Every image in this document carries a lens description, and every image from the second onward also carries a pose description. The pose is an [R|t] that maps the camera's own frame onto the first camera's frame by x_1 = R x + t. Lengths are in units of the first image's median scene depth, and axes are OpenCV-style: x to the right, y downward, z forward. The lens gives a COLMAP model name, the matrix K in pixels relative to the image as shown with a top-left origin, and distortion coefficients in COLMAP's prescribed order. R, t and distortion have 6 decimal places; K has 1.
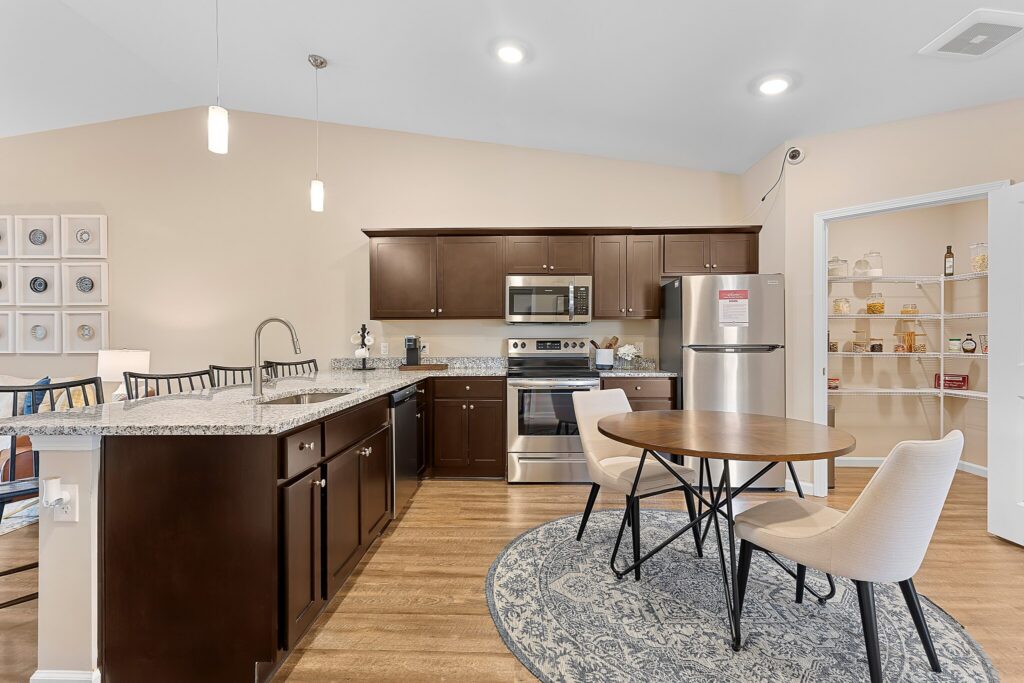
lens RADIAL K [[461.7, 0, 506.1], [0, 461.7, 341.8], [0, 0, 1]] dist [0.009105, -0.000959]
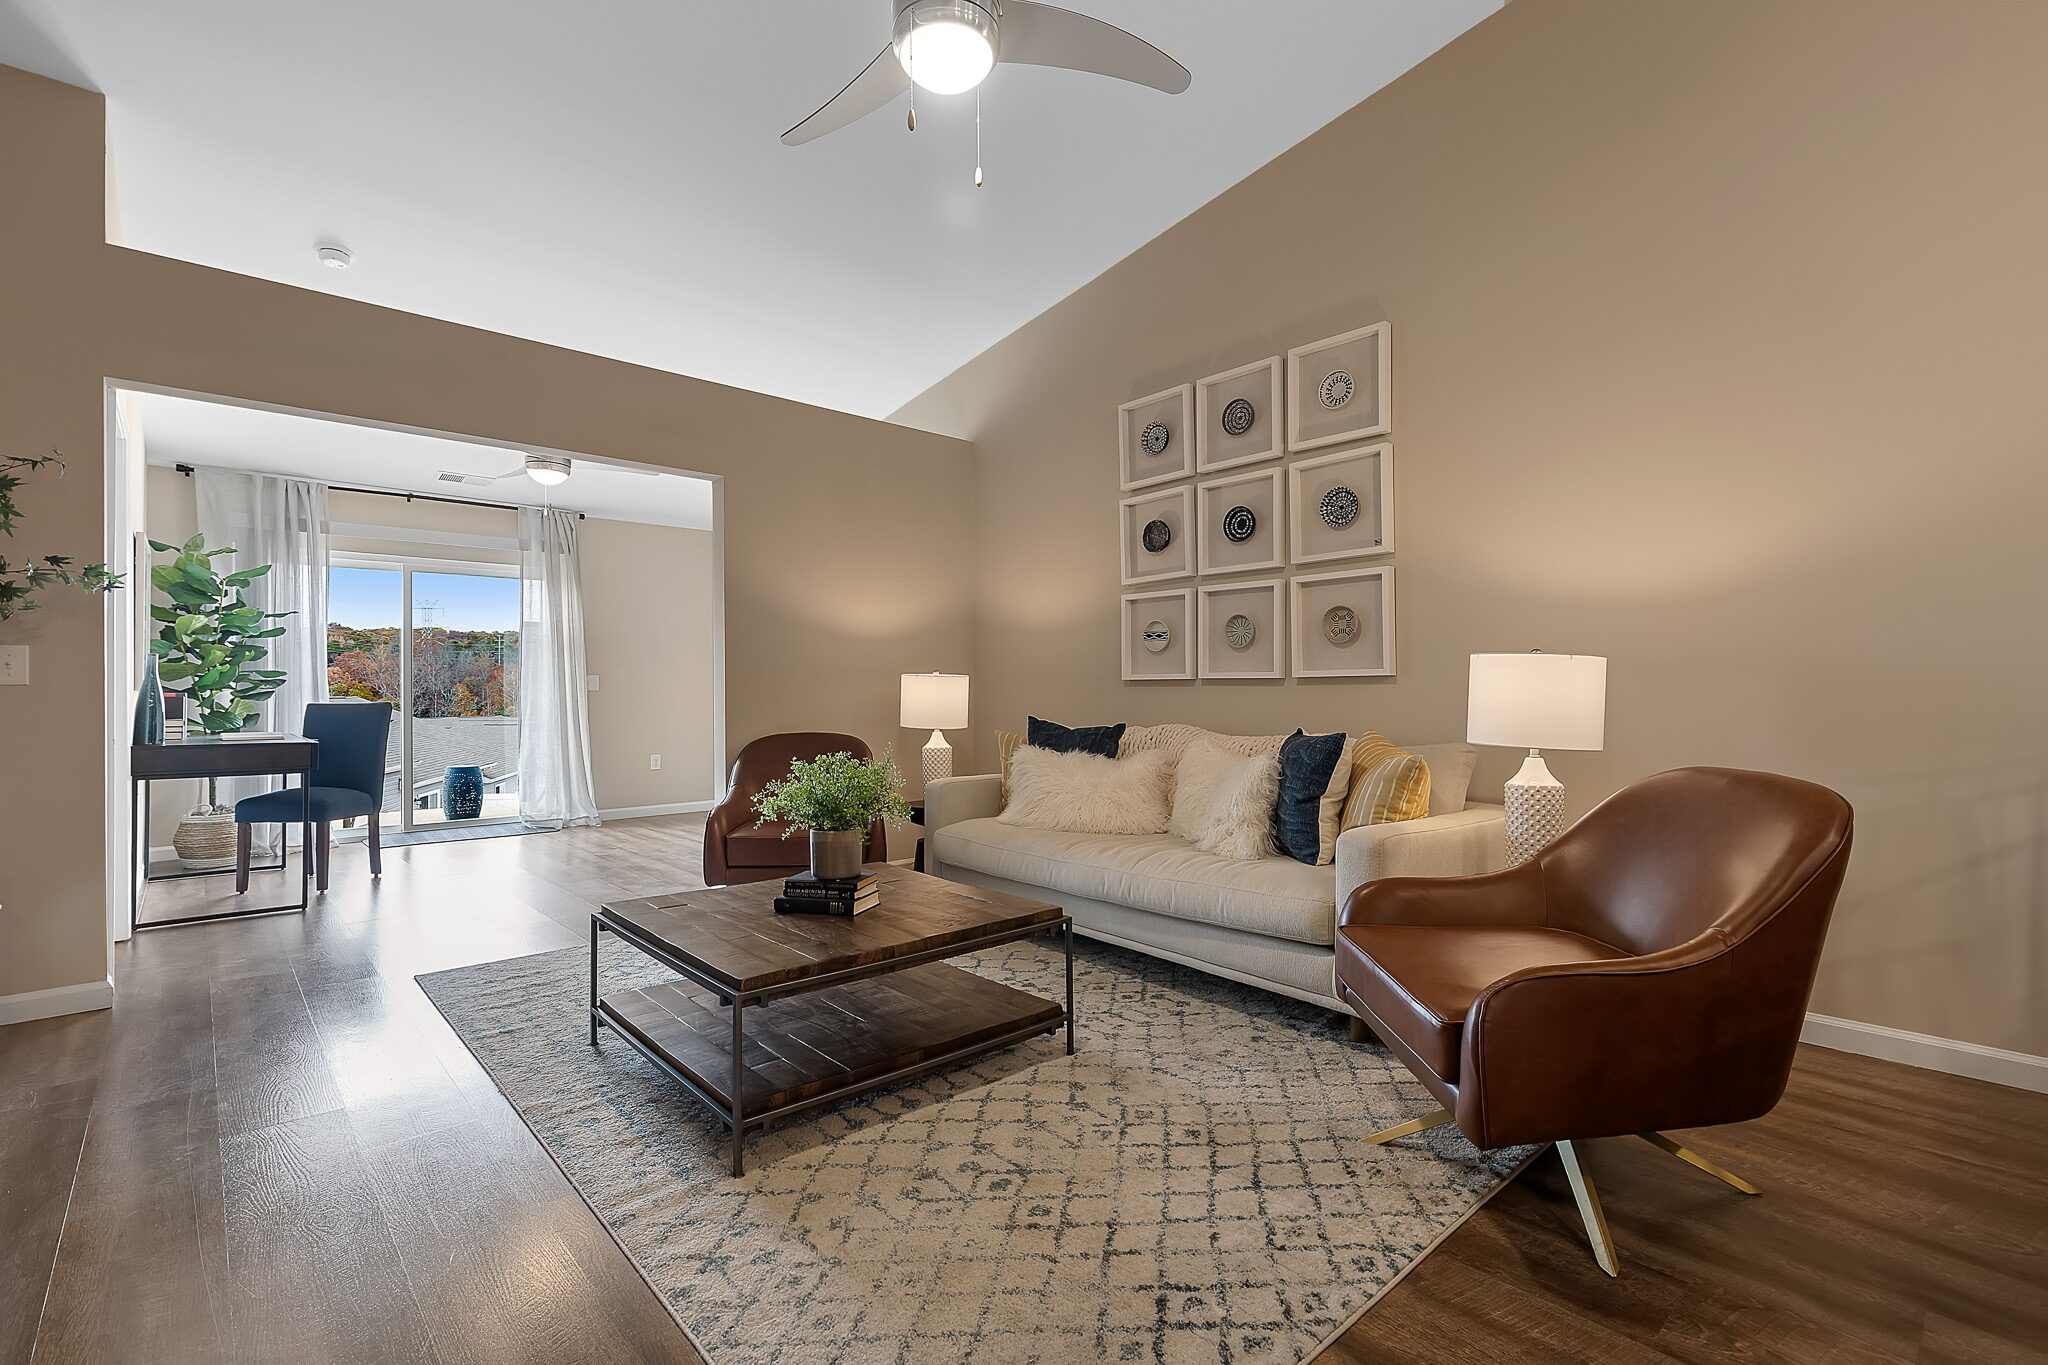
lens RADIAL K [[923.3, 0, 1012.2], [0, 923.3, 683.0], [0, 0, 1]] dist [0.009105, -0.000959]
pose [[0.687985, -0.008895, -0.725670, -0.543617], [0.003244, 0.999953, -0.009181, 0.037980], [0.725718, 0.003963, 0.687981, 0.251155]]
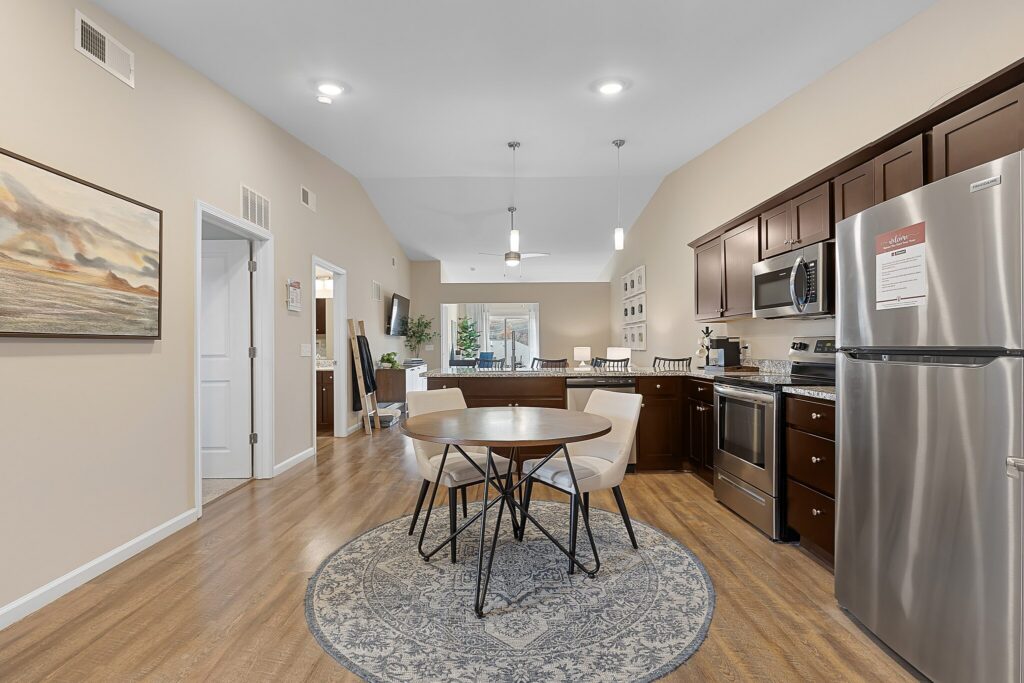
lens RADIAL K [[469.9, 0, 512.0], [0, 469.9, 341.5], [0, 0, 1]] dist [0.013330, -0.000143]
pose [[0.038399, -0.004283, -0.999253, 0.802180], [0.006360, 0.999972, -0.004041, -0.000970], [0.999242, -0.006200, 0.038425, 0.497083]]
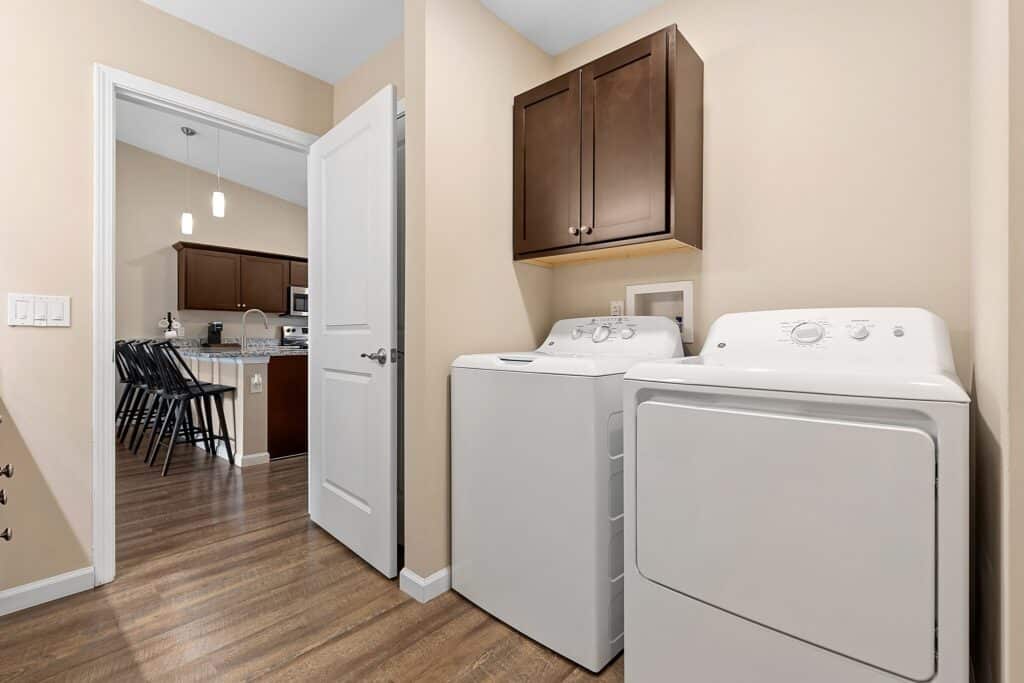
lens RADIAL K [[471.0, 0, 521.4], [0, 471.0, 341.9], [0, 0, 1]] dist [0.003079, 0.000336]
pose [[0.630002, 0.001279, 0.776592, -0.719125], [-0.001897, 0.999998, -0.000108, 0.044411], [-0.776591, -0.001405, 0.630003, -0.597876]]
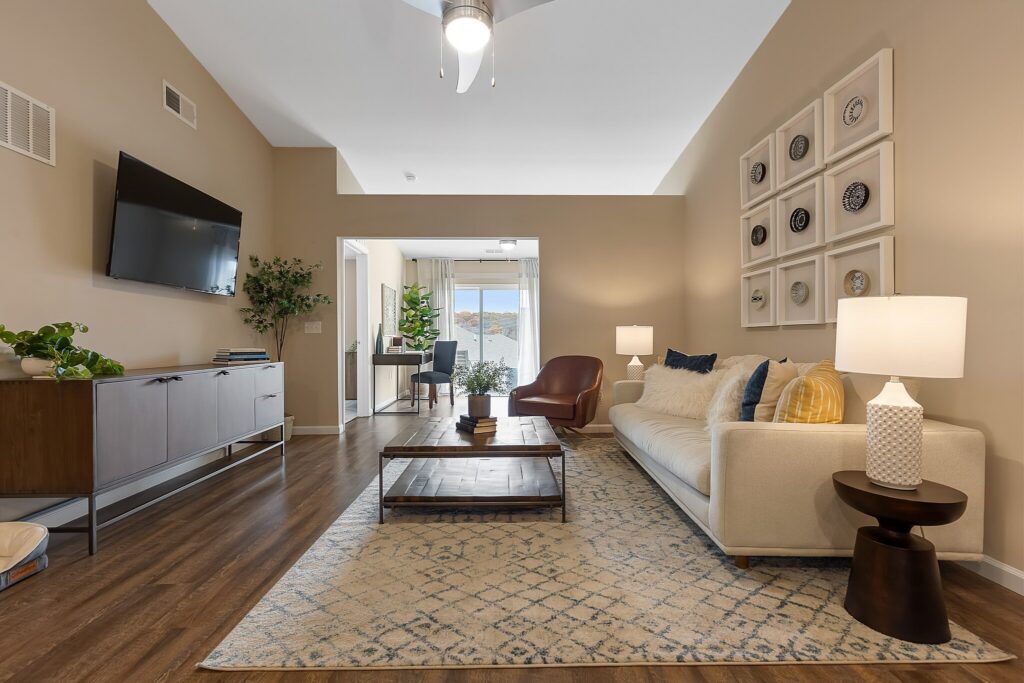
lens RADIAL K [[461.7, 0, 506.1], [0, 461.7, 341.8], [0, 0, 1]] dist [0.009105, -0.000959]
pose [[0.048457, 0.003511, -0.998819, -0.392956], [0.001529, 0.999992, 0.003589, 0.047792], [0.998824, -0.001702, 0.048451, 0.585269]]
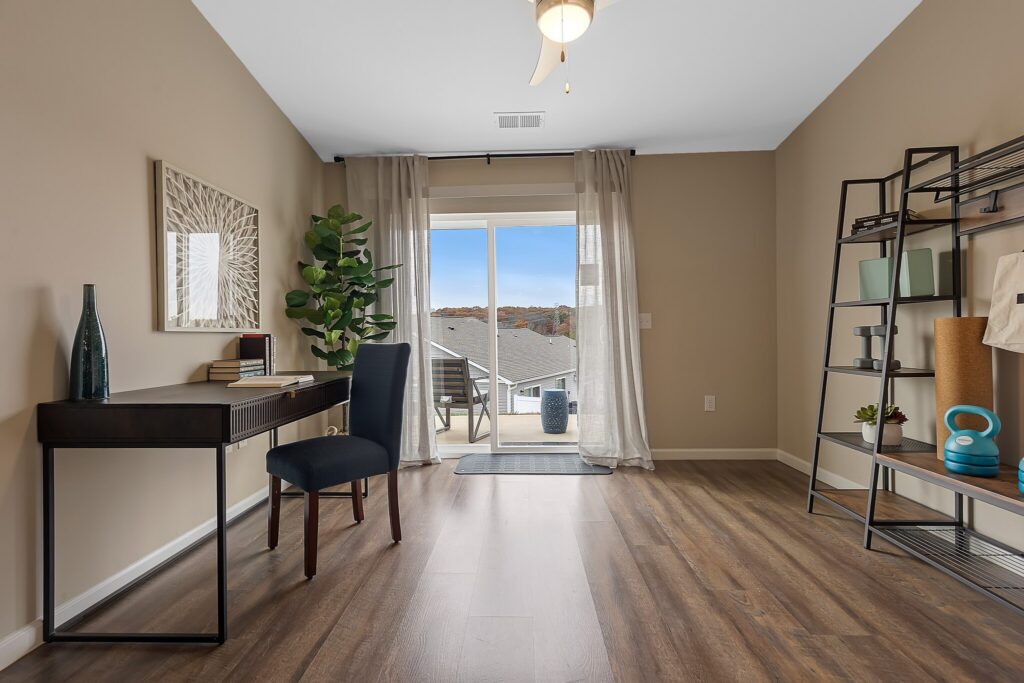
lens RADIAL K [[461.7, 0, 506.1], [0, 461.7, 341.8], [0, 0, 1]] dist [0.009105, -0.000959]
pose [[-0.003594, 0.011275, -0.999930, -1.448689], [0.014112, 0.999837, 0.011224, 0.044491], [0.999894, -0.014070, -0.003753, 0.603797]]
